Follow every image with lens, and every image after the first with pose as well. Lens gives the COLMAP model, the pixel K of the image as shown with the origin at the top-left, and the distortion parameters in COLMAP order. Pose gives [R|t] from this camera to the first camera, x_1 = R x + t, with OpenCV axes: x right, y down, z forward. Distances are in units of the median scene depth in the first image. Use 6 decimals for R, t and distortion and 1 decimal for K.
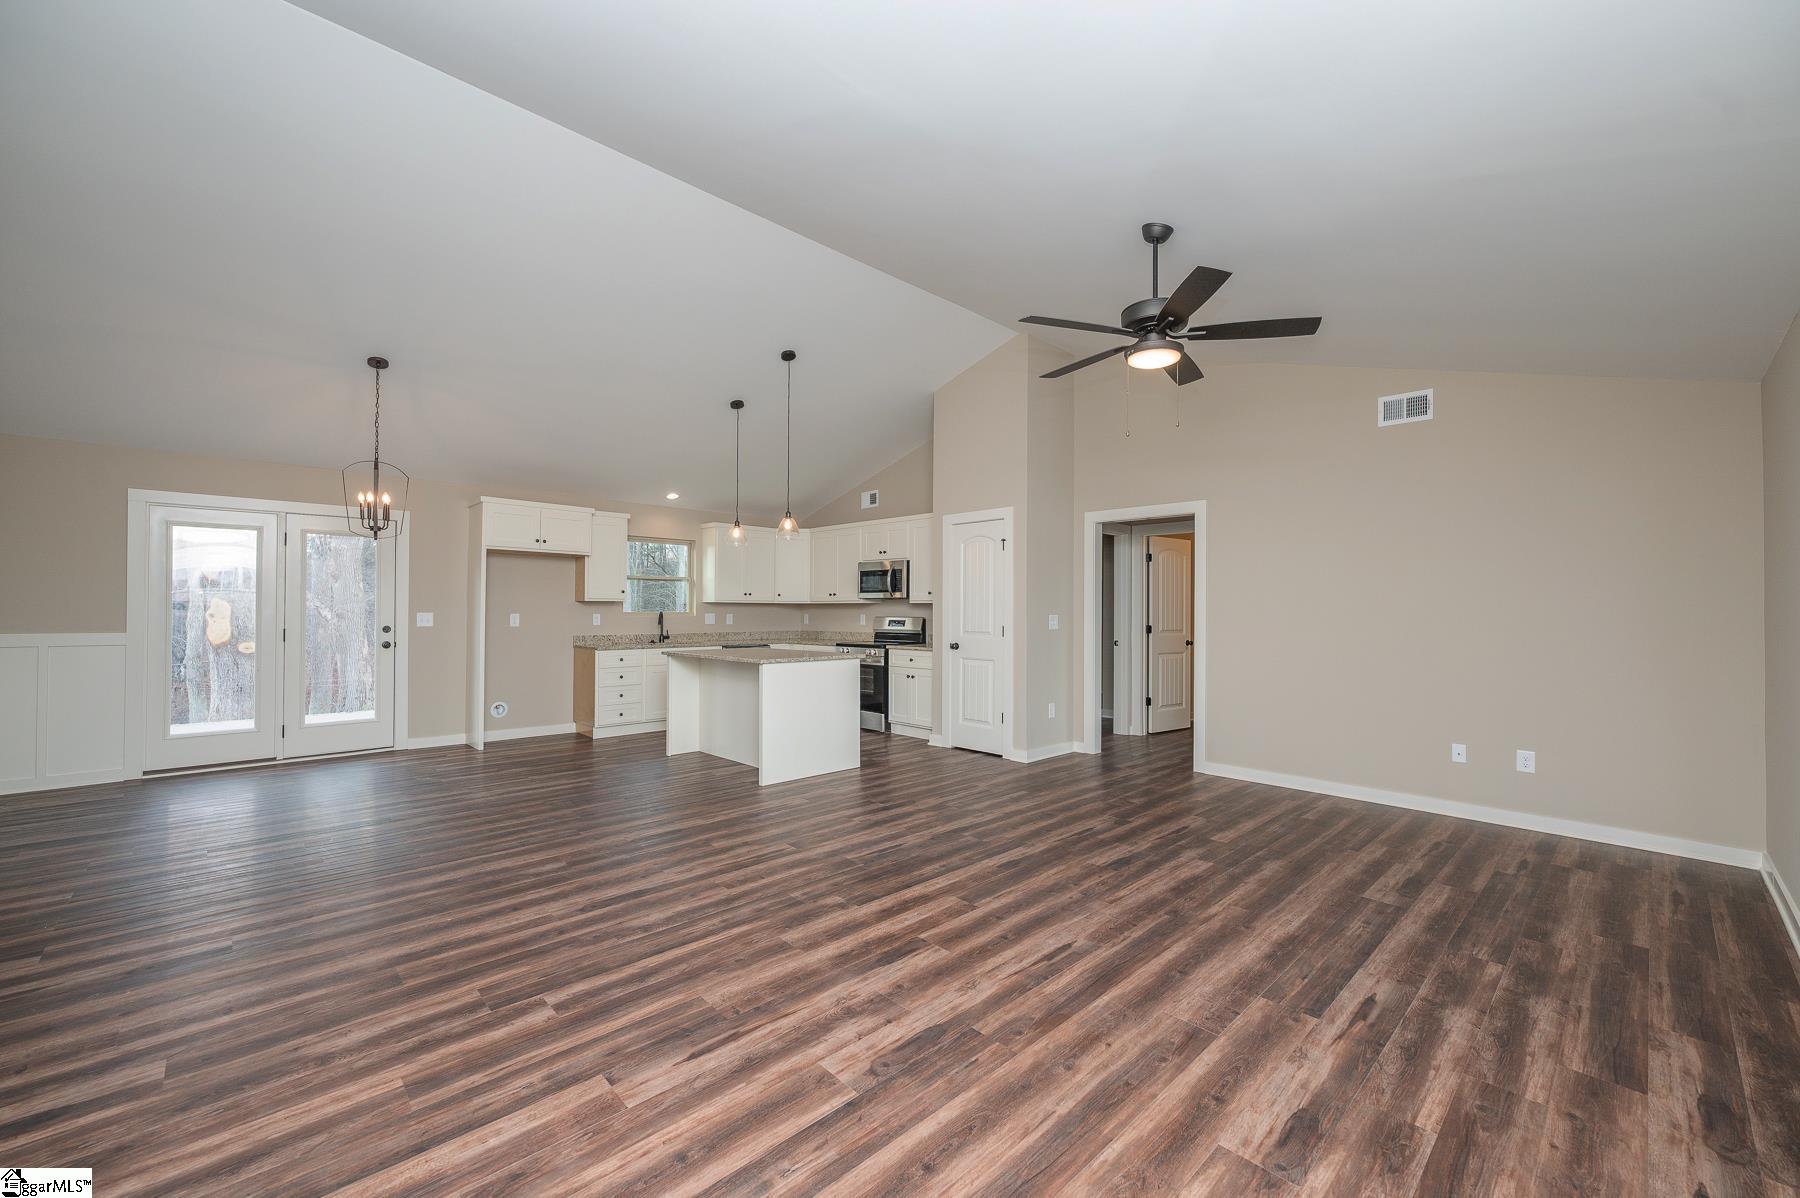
lens RADIAL K [[720.4, 0, 890.3], [0, 720.4, 600.5], [0, 0, 1]] dist [0.001032, 0.000243]
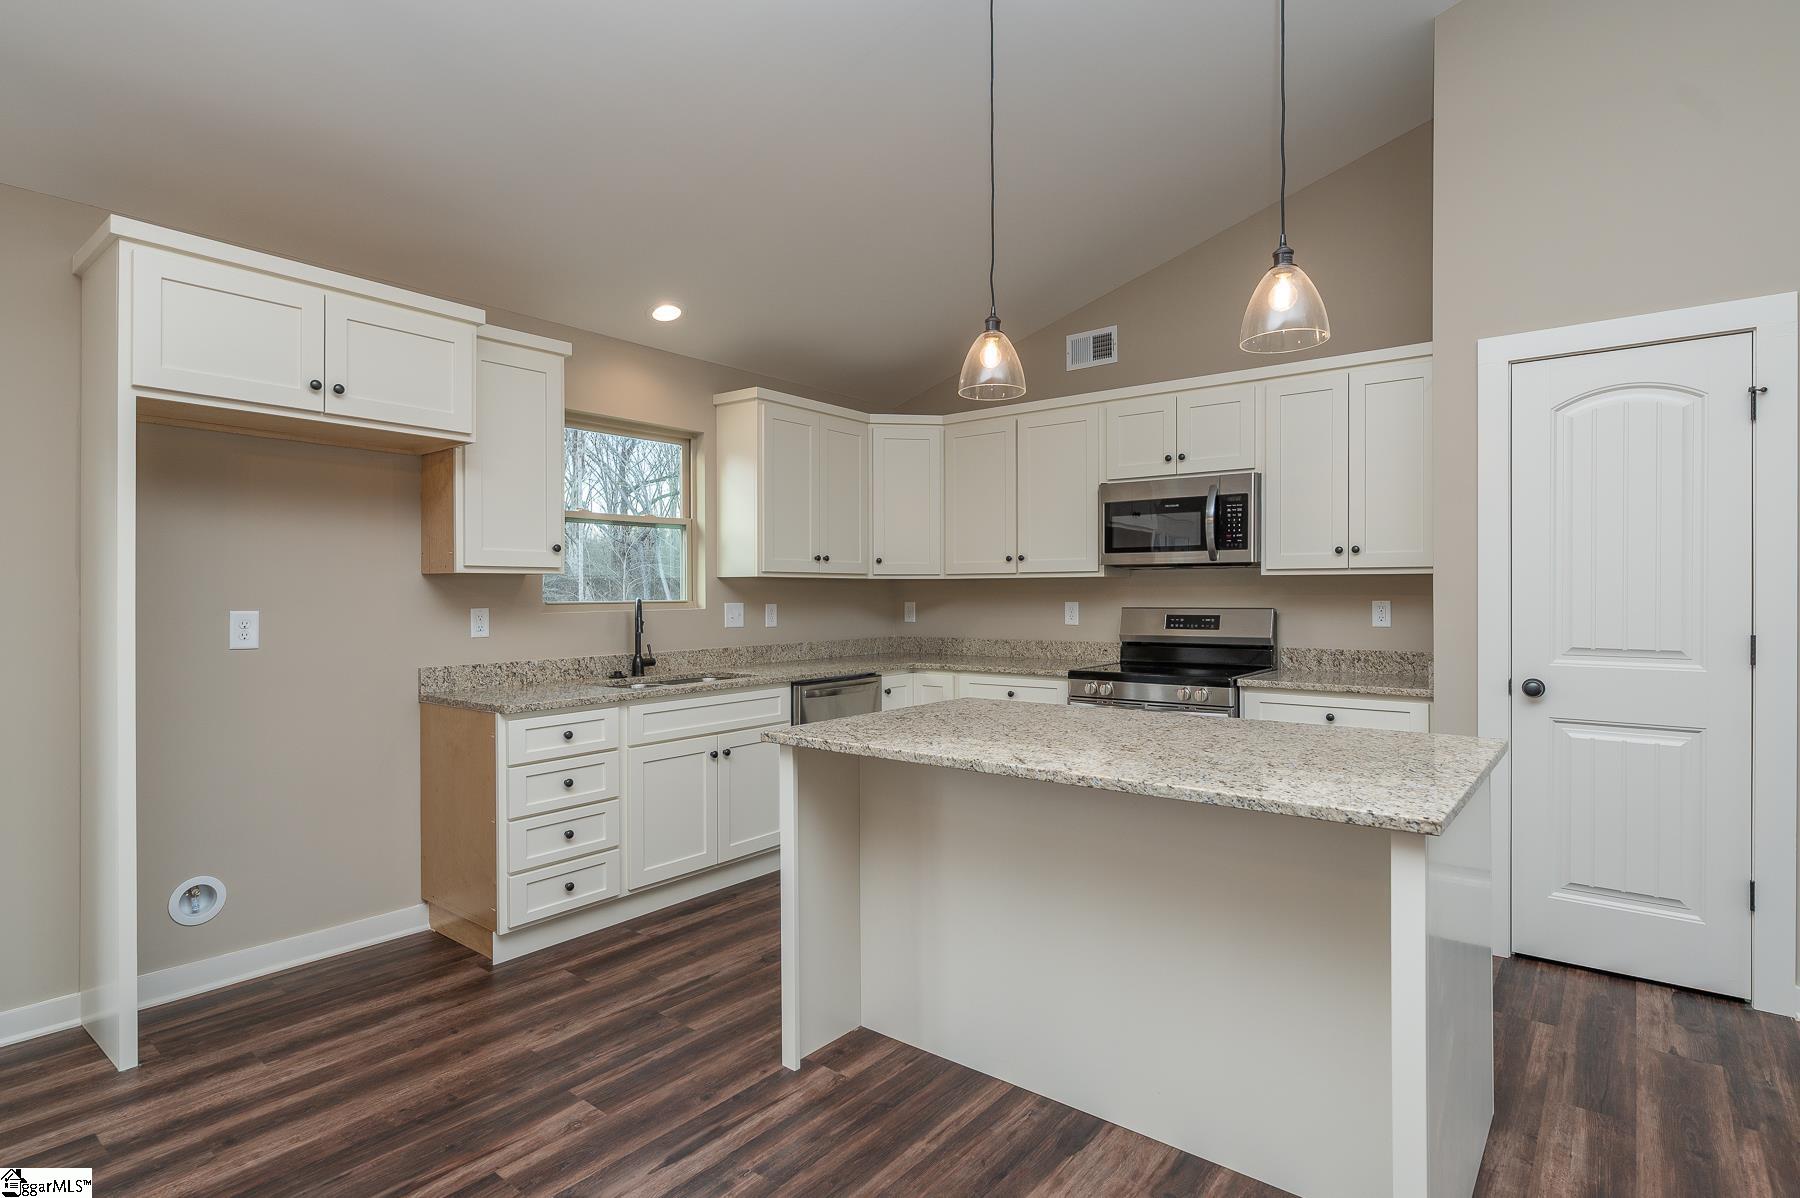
lens RADIAL K [[911.2, 0, 897.2], [0, 911.2, 592.1], [0, 0, 1]] dist [-0.003199, 0.003123]
pose [[0.990258, -0.007416, 0.139048, -0.412329], [0.005244, 0.999858, 0.015987, 0.005888], [-0.139146, -0.015102, 0.990157, 0.795312]]
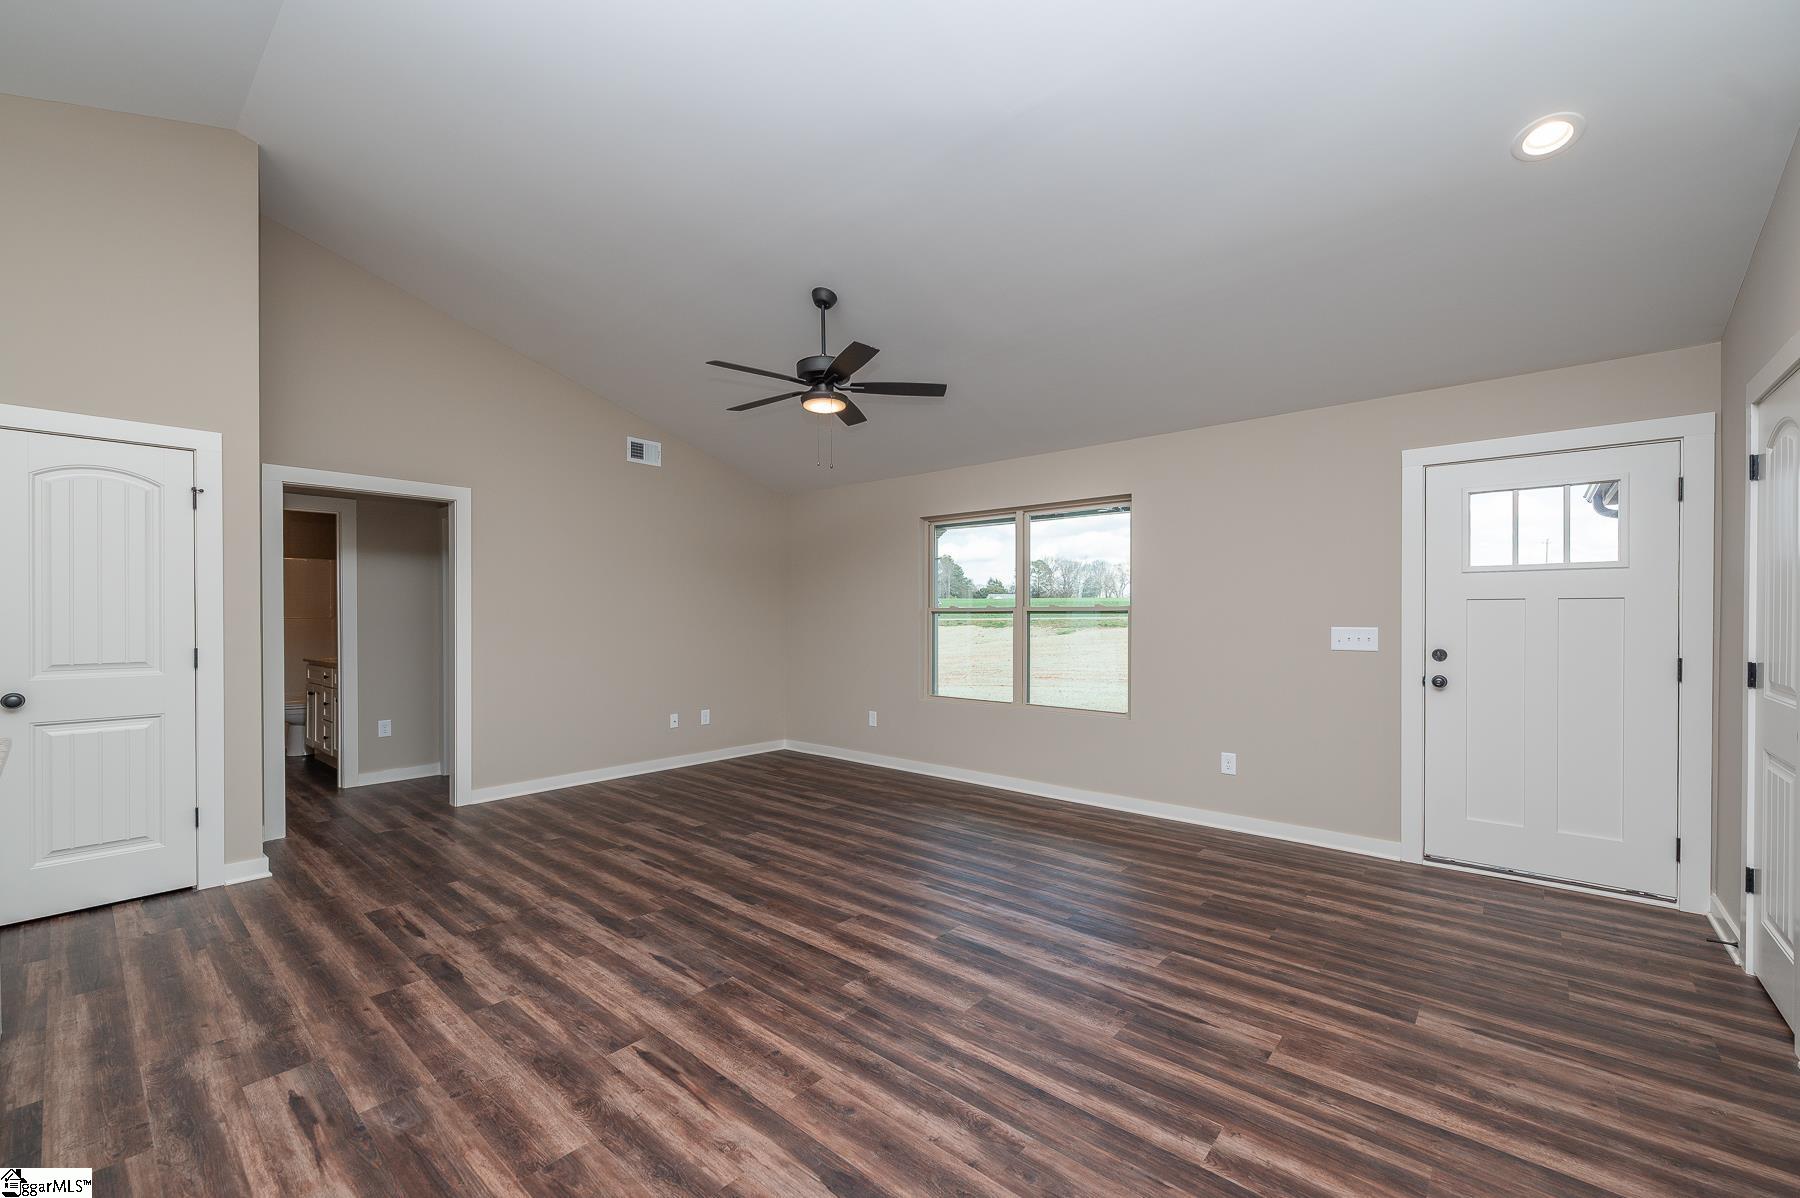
lens RADIAL K [[720.4, 0, 897.5], [0, 720.4, 626.8], [0, 0, 1]] dist [0.001032, 0.000243]
pose [[-0.107141, -0.020250, 0.994038, -0.571242], [-0.015631, 0.999703, 0.018680, -0.000163], [-0.994121, -0.013536, -0.107425, 0.684051]]
